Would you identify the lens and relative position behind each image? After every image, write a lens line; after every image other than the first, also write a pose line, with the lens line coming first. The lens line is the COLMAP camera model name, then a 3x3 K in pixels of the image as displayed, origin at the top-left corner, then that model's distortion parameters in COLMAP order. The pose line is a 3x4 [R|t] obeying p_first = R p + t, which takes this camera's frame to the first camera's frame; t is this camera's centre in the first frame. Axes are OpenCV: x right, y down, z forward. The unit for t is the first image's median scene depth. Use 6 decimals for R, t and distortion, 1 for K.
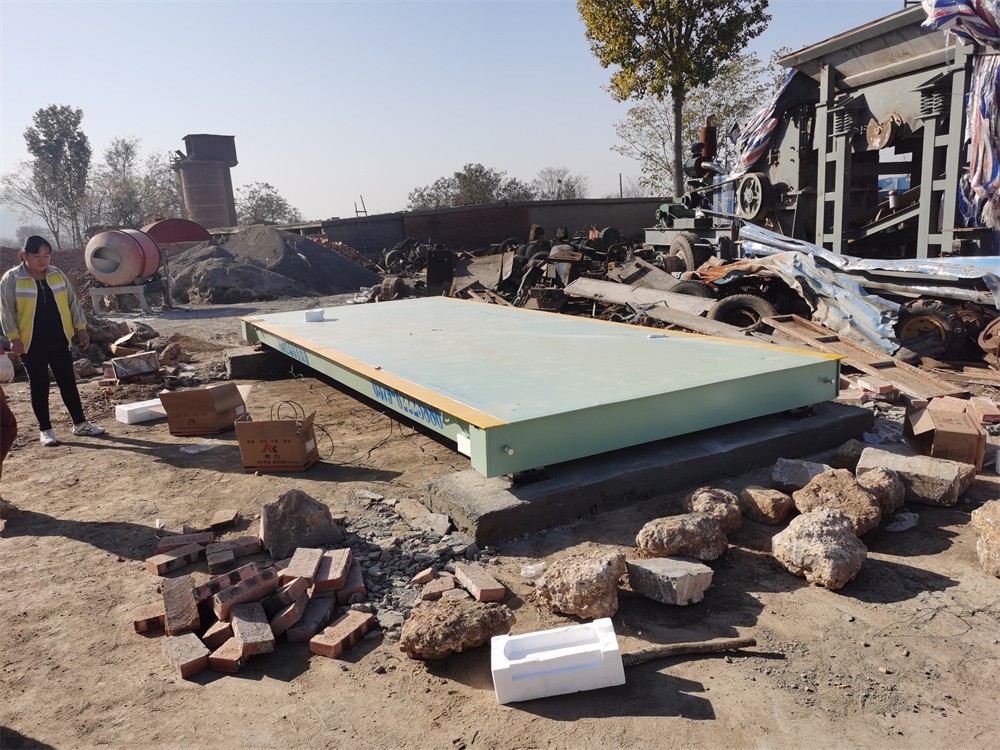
lens RADIAL K [[776.7, 0, 500.0], [0, 776.7, 375.0], [0, 0, 1]] dist [0.060410, -0.055922]
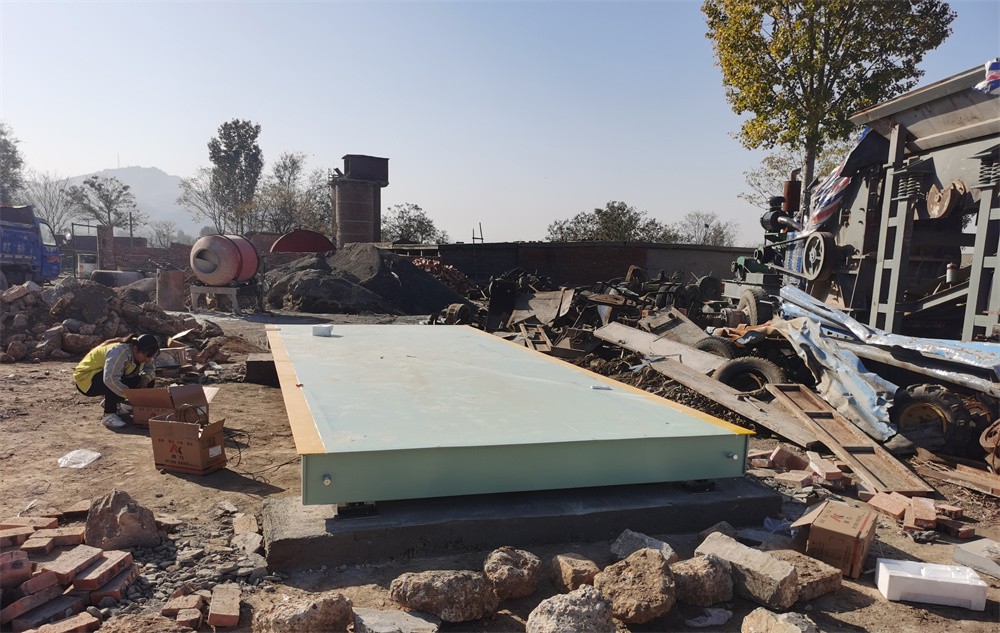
lens RADIAL K [[777.0, 0, 499.4], [0, 777.0, 374.6], [0, 0, 1]] dist [0.055786, -0.050443]
pose [[0.978560, 0.117024, -0.169485, 0.142273], [-0.123961, 0.991806, -0.030904, -0.012351], [0.164479, 0.051250, 0.985048, 0.018630]]
